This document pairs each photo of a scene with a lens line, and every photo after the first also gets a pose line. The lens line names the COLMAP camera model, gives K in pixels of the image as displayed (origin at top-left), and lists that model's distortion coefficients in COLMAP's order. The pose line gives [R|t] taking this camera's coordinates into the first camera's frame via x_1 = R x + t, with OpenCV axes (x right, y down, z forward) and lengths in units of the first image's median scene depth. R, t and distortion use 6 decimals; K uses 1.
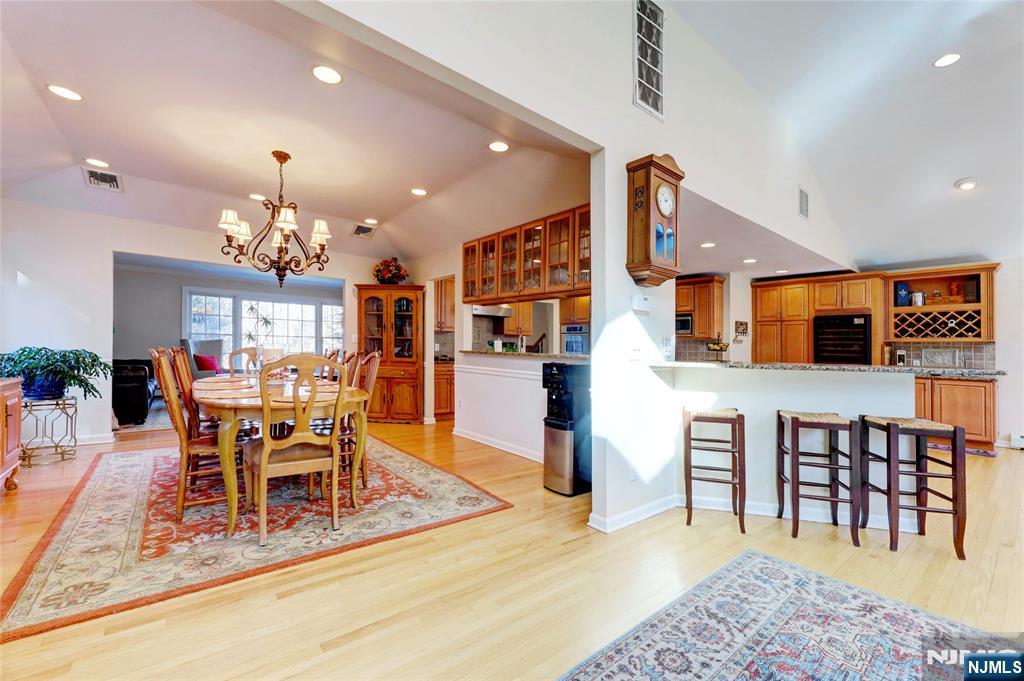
lens RADIAL K [[423.7, 0, 514.5], [0, 423.7, 367.7], [0, 0, 1]] dist [0.000549, 0.000091]
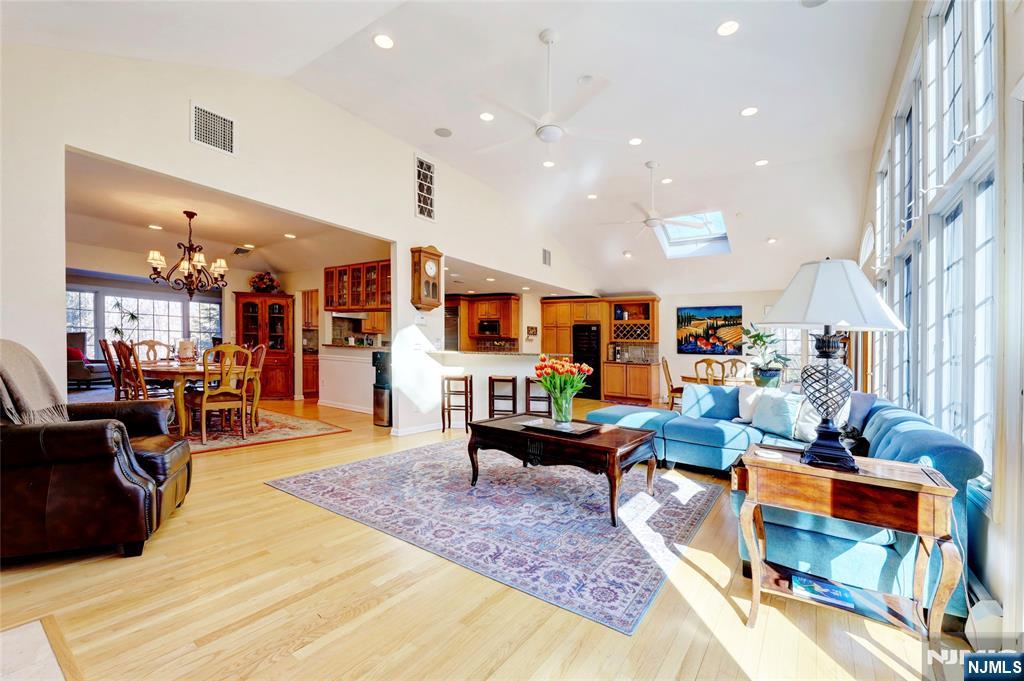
lens RADIAL K [[423.7, 0, 514.5], [0, 423.7, 367.7], [0, 0, 1]] dist [0.000549, 0.000091]
pose [[0.961760, -0.005221, 0.273842, 0.094659], [0.002779, 0.999953, 0.009306, 0.024560], [-0.273878, -0.008189, 0.961730, -0.504524]]
